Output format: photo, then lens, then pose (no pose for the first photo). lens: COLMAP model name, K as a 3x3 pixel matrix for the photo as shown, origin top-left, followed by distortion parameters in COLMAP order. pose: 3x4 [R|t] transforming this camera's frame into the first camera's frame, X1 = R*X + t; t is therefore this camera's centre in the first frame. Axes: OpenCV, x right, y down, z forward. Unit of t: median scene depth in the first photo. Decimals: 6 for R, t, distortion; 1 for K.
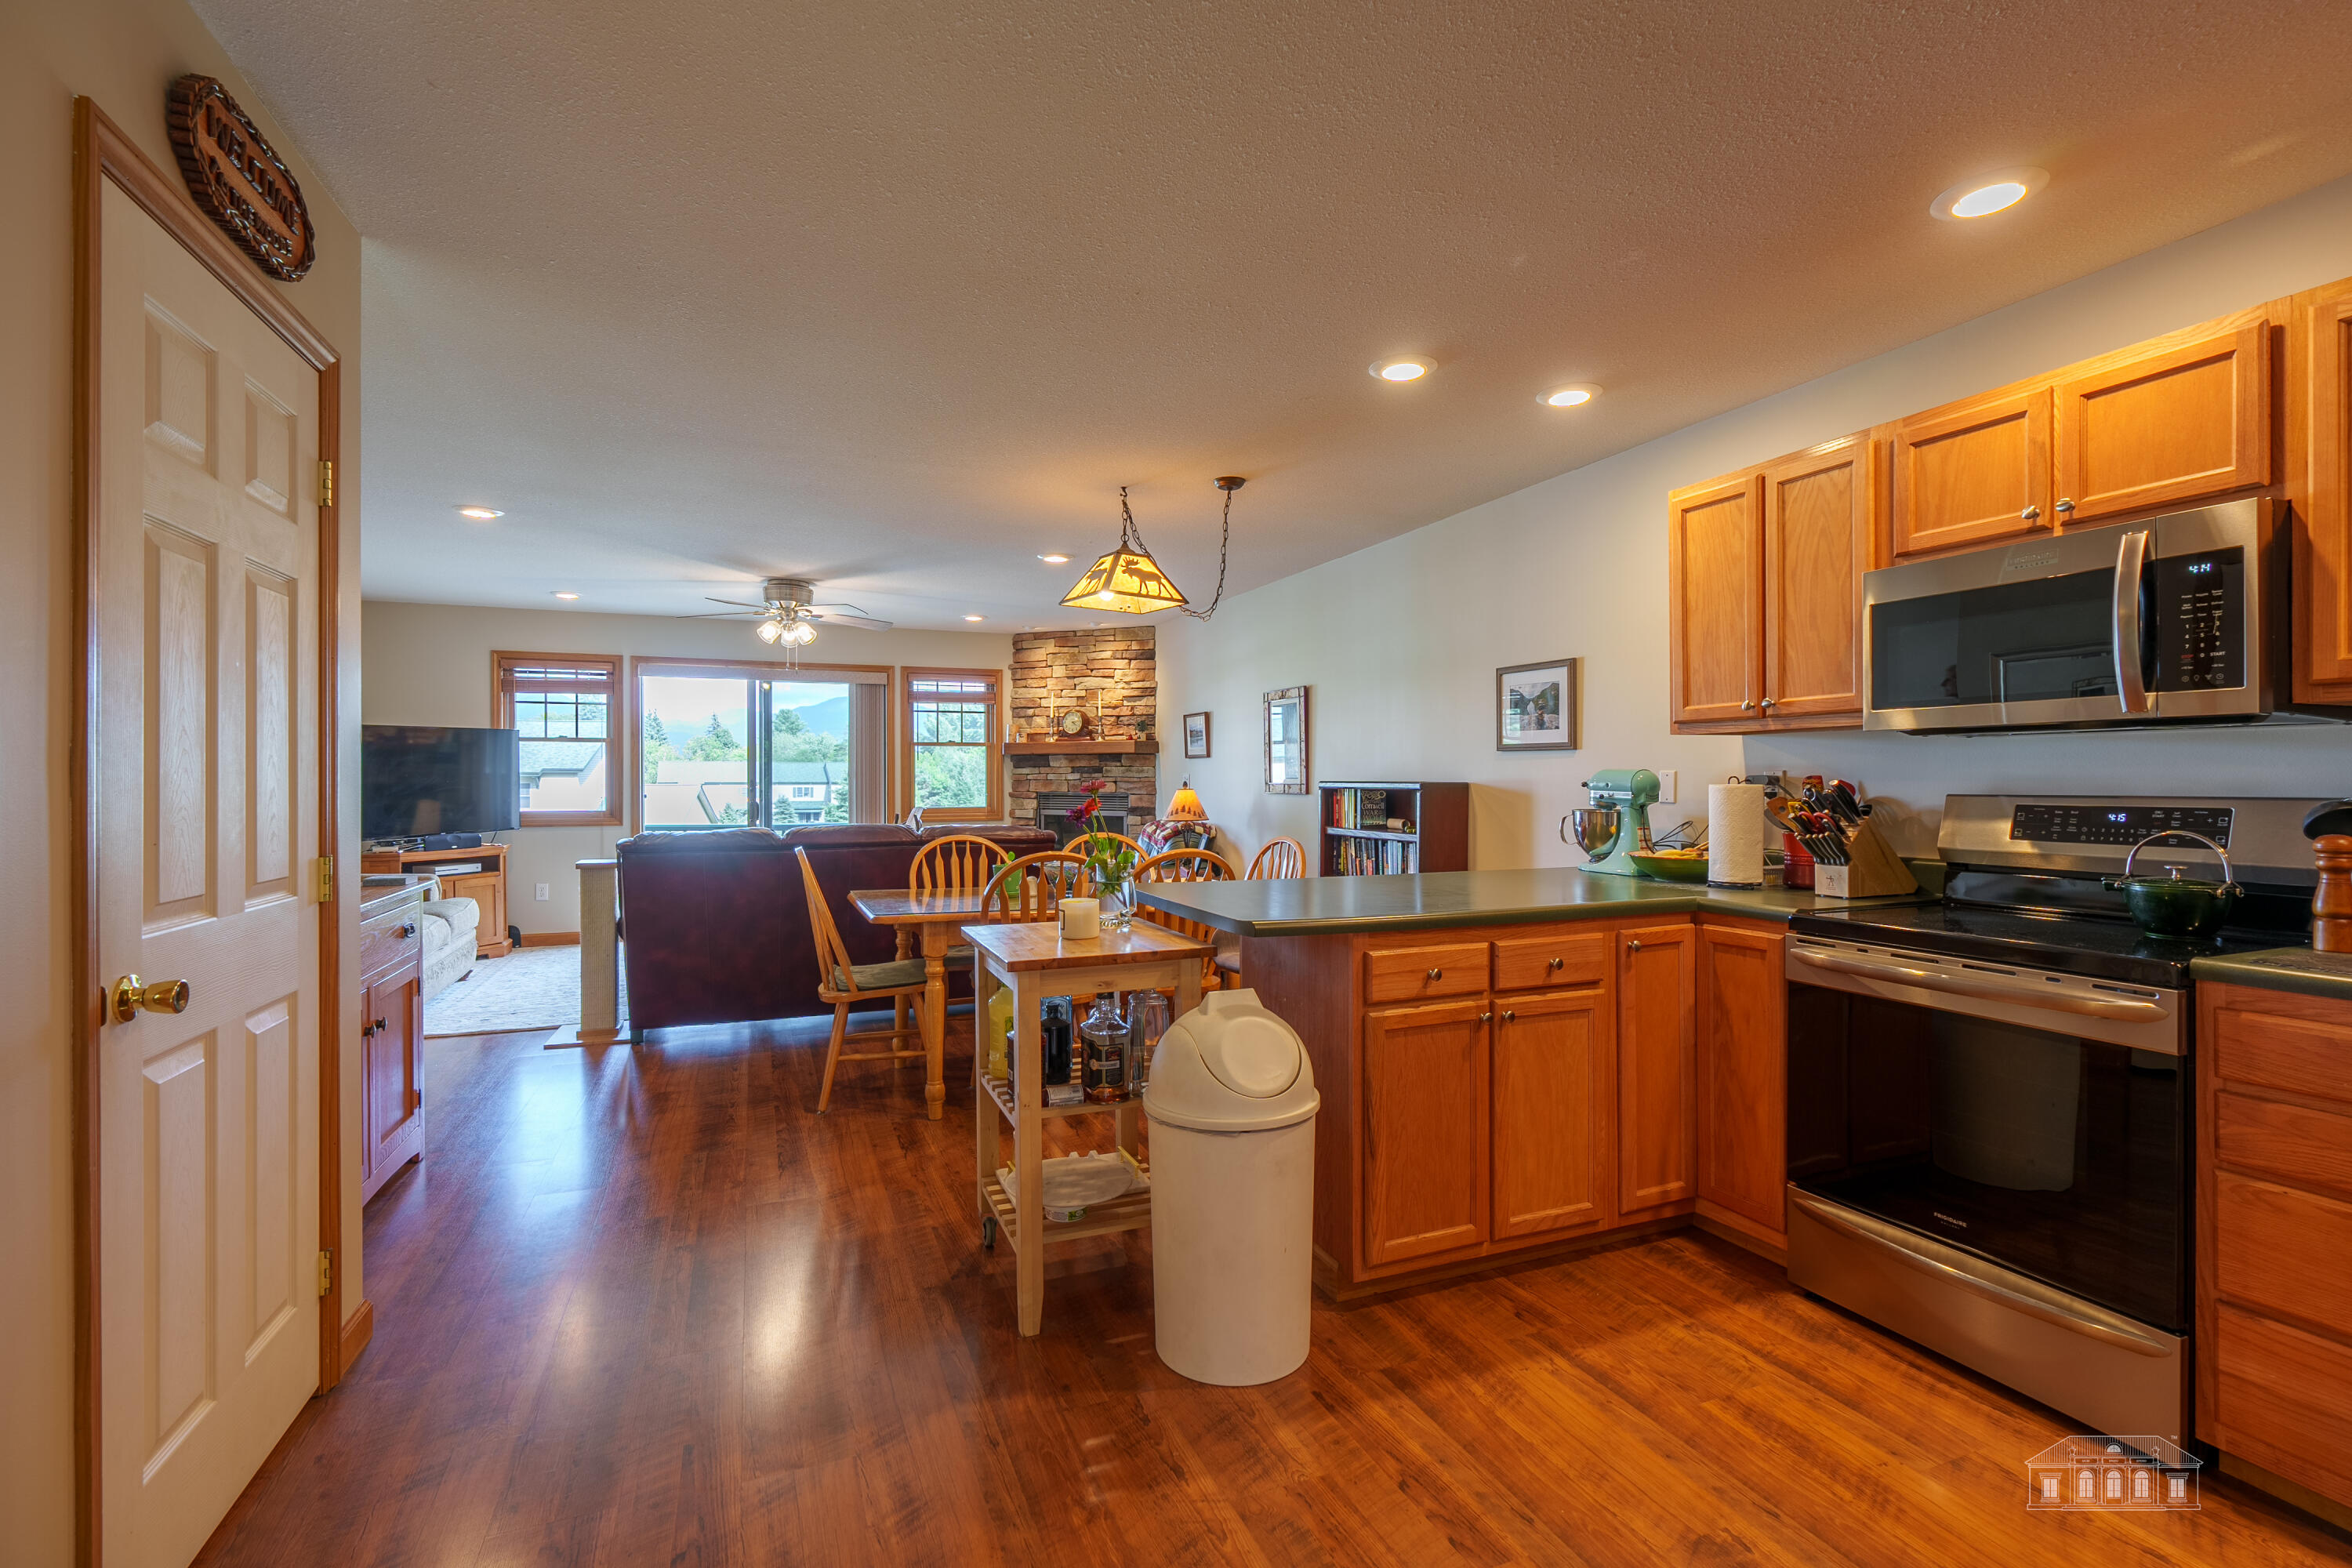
lens RADIAL K [[1032.7, 0, 1176.0], [0, 1032.7, 784.0], [0, 0, 1]] dist [0.000205, 0.000008]
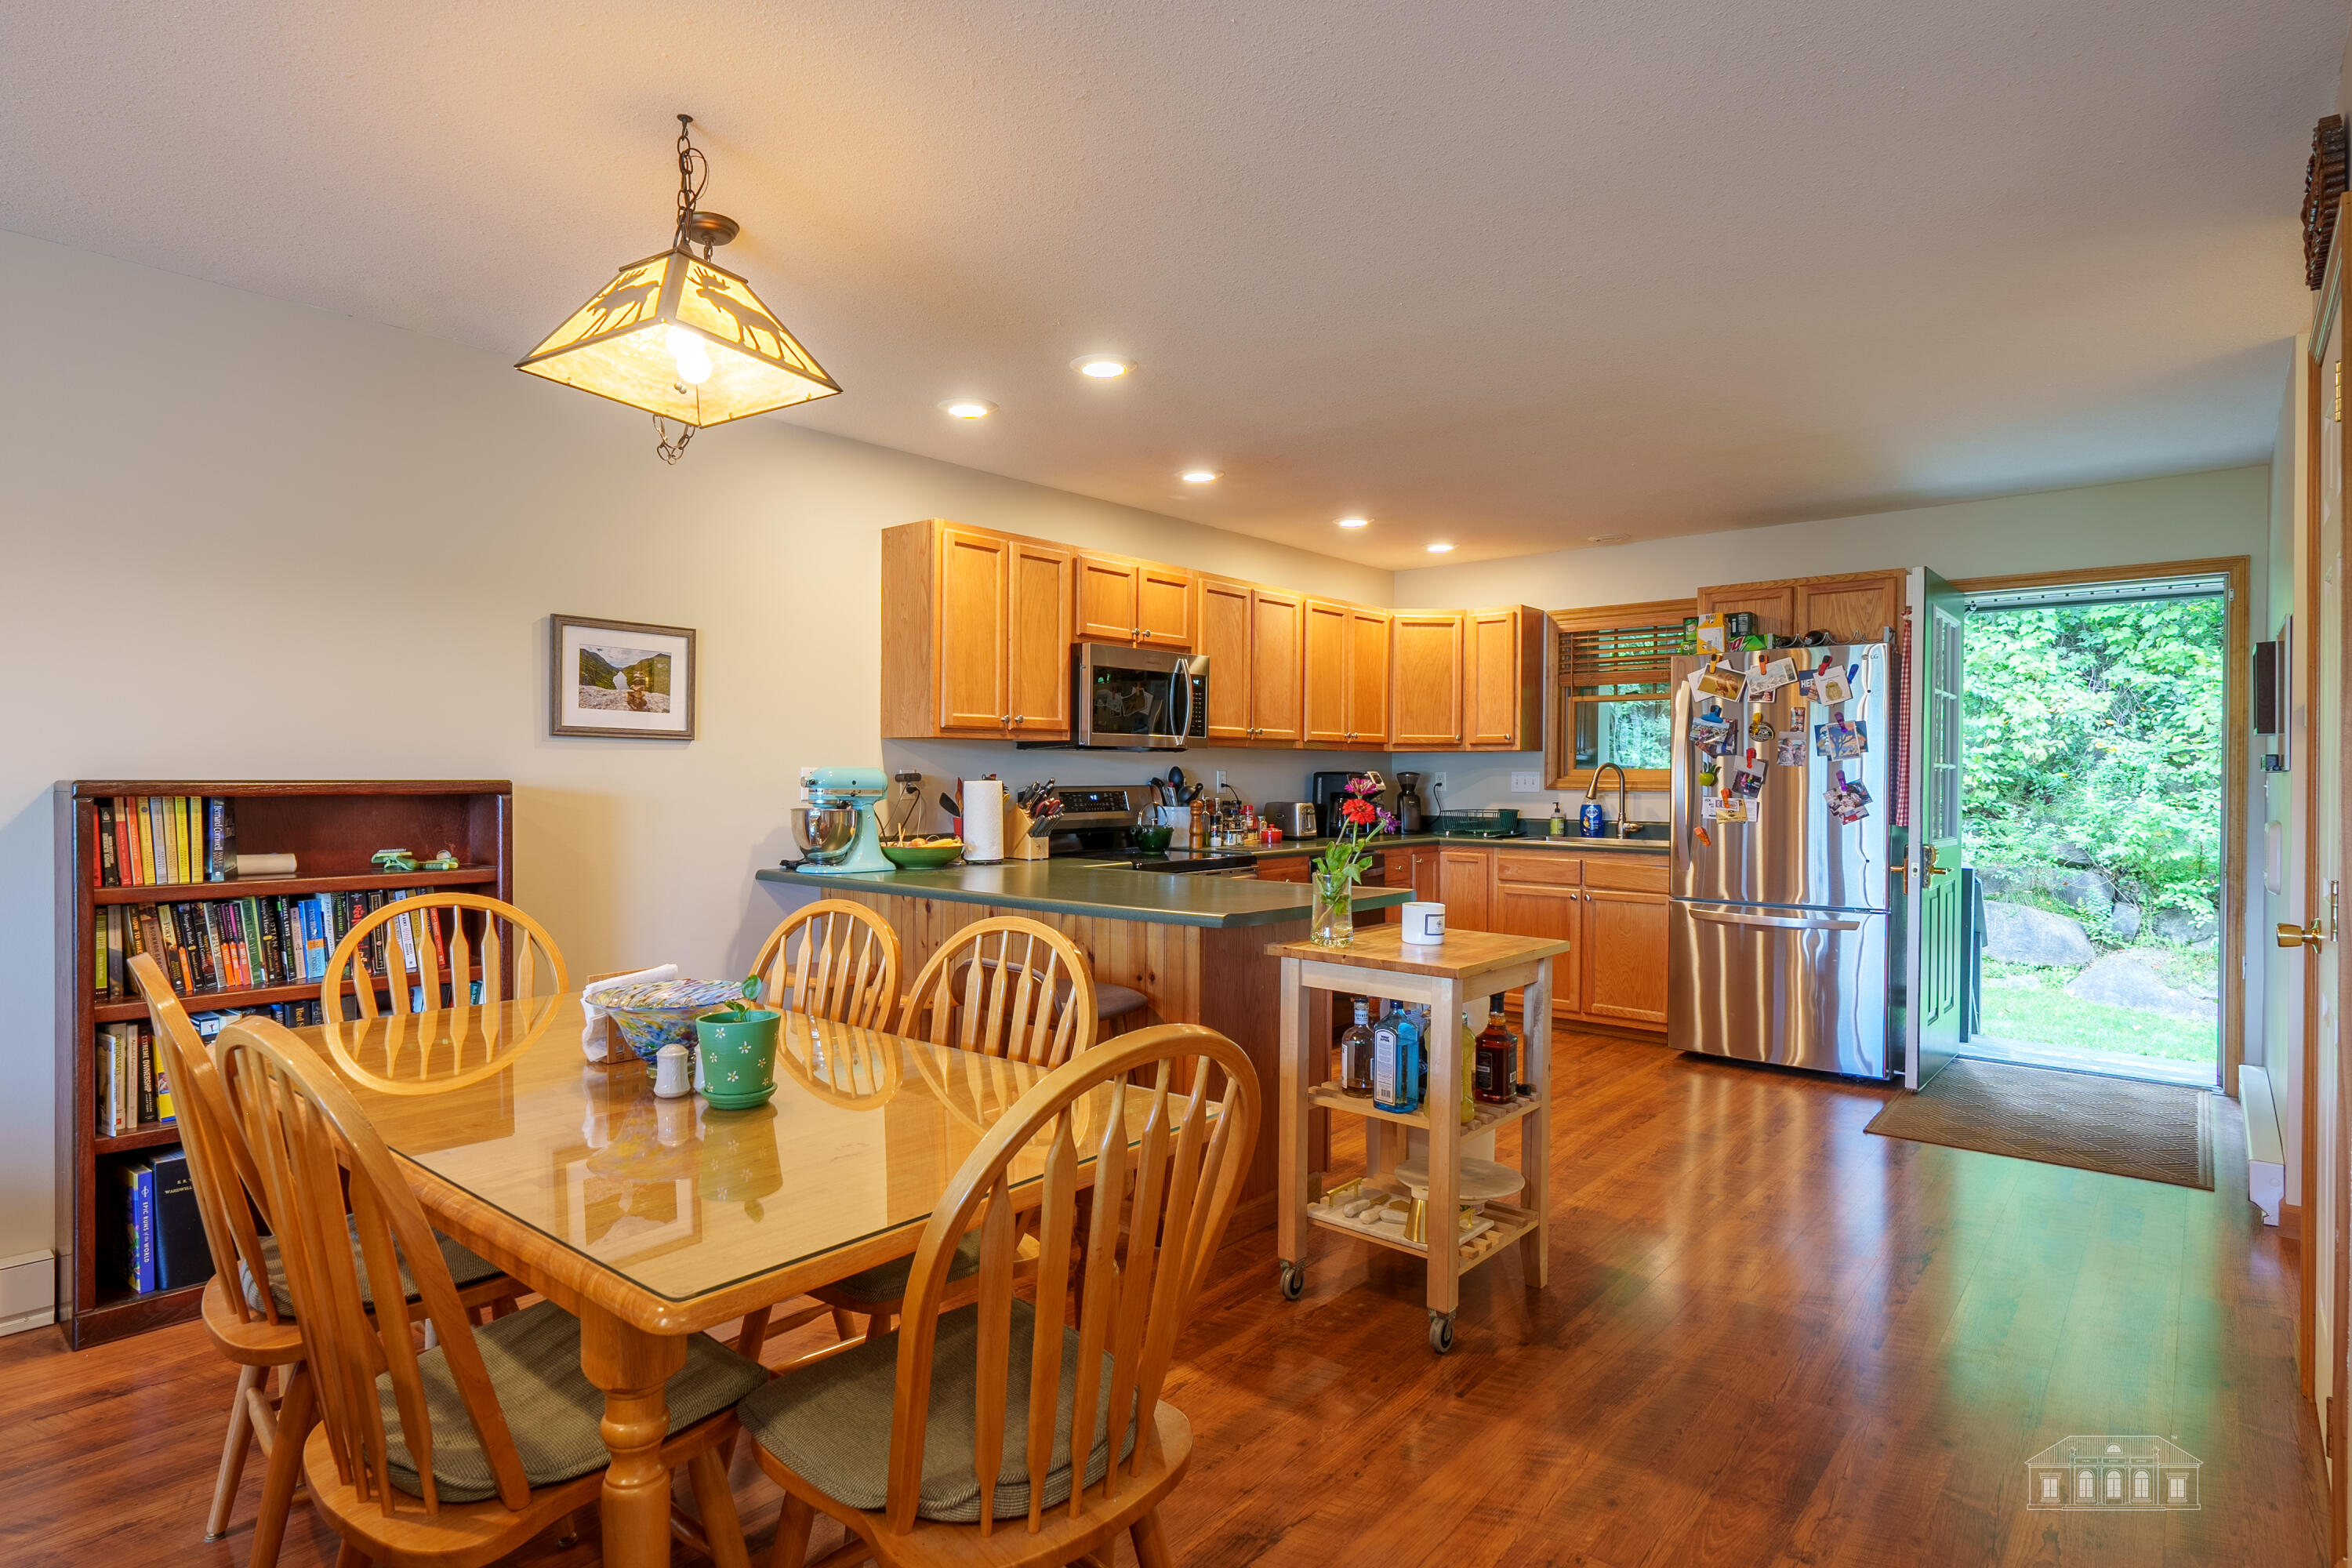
lens RADIAL K [[1032.7, 0, 1176.0], [0, 1032.7, 784.0], [0, 0, 1]] dist [0.000205, 0.000008]
pose [[-0.319792, -0.008211, 0.947452, -0.488206], [-0.000906, 0.999965, 0.008360, -0.006285], [-0.947487, 0.001815, -0.319788, 0.867749]]
